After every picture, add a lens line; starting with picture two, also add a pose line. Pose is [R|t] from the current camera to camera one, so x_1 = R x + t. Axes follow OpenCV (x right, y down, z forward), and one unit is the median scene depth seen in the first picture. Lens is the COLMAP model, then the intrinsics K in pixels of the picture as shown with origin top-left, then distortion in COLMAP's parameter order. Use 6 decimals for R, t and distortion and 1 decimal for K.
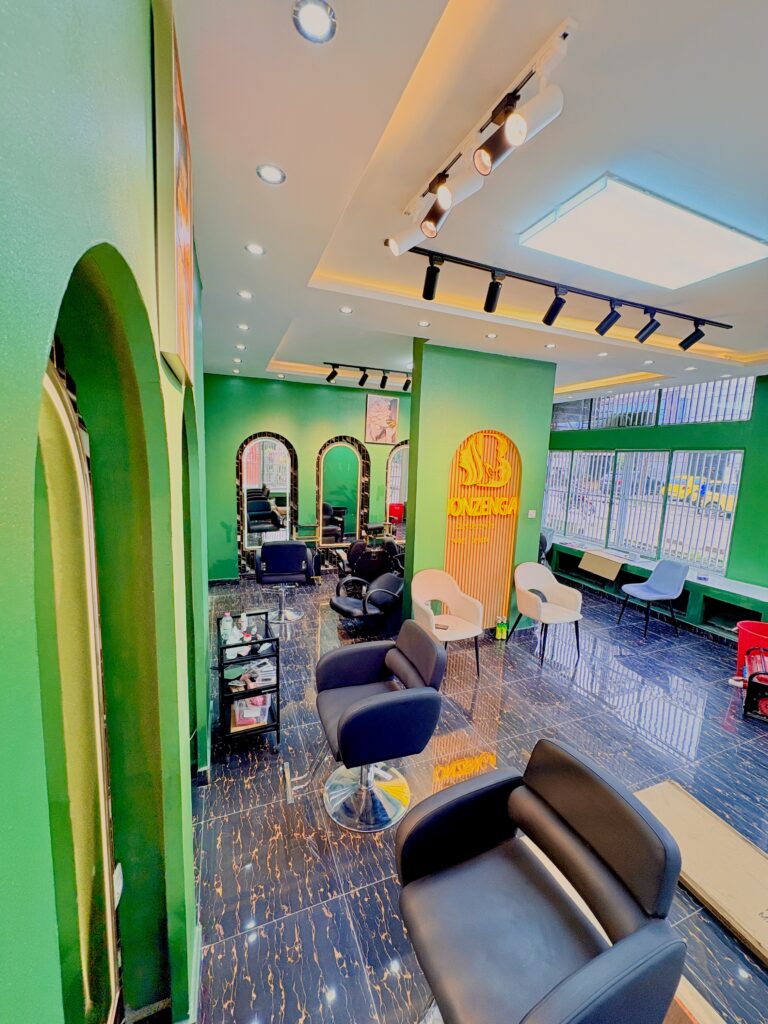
lens RADIAL K [[413.3, 0, 384.0], [0, 413.3, 512.0], [0, 0, 1]] dist [0.000641, 0.000213]
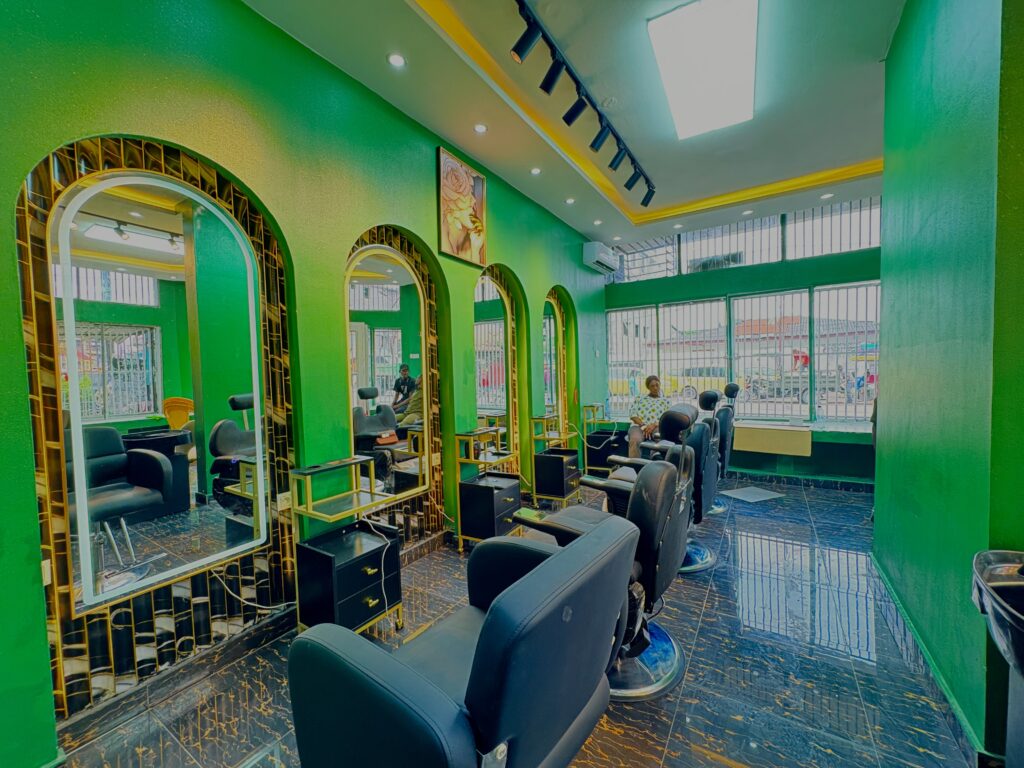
lens RADIAL K [[413.3, 0, 515.4], [0, 413.3, 382.4], [0, 0, 1]] dist [0.000641, 0.000213]
pose [[0.809182, -0.078056, 0.582350, -0.269369], [0.139288, 0.988367, -0.061065, 0.008474], [-0.570809, 0.130527, 0.810641, 0.658520]]
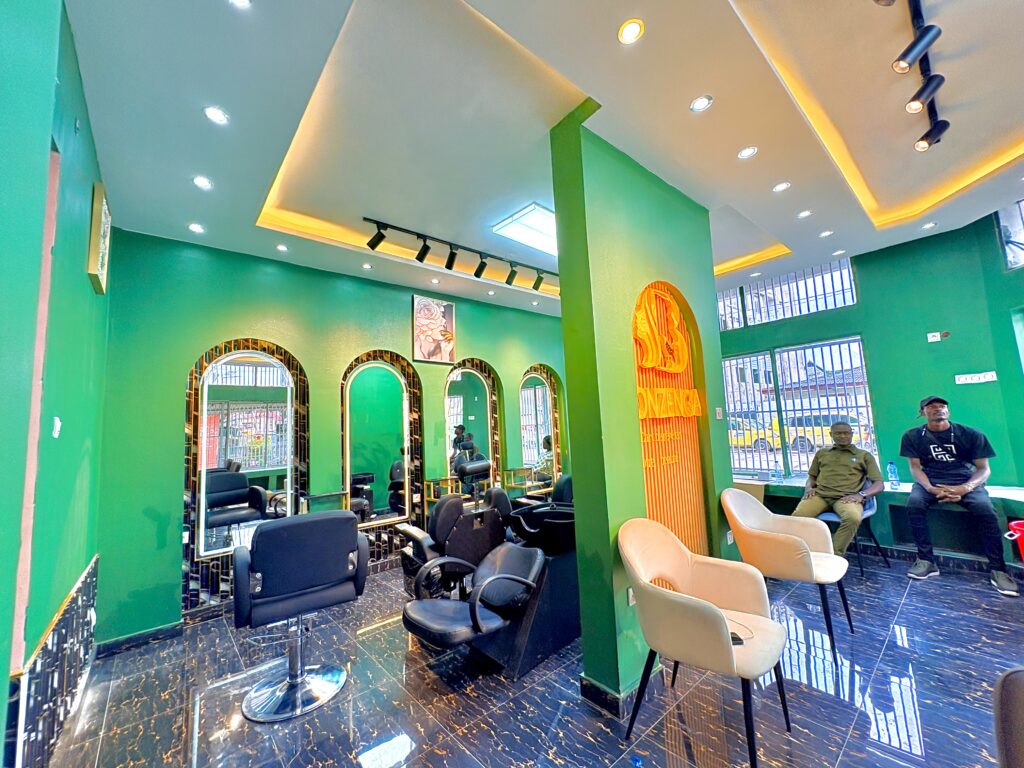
lens RADIAL K [[413.3, 0, 515.4], [0, 413.3, 382.4], [0, 0, 1]] dist [0.000641, 0.000213]
pose [[0.940811, -0.049294, 0.335327, -0.128396], [0.130263, 0.965967, -0.223472, 0.046363], [-0.312899, 0.253925, 0.915214, 0.350908]]
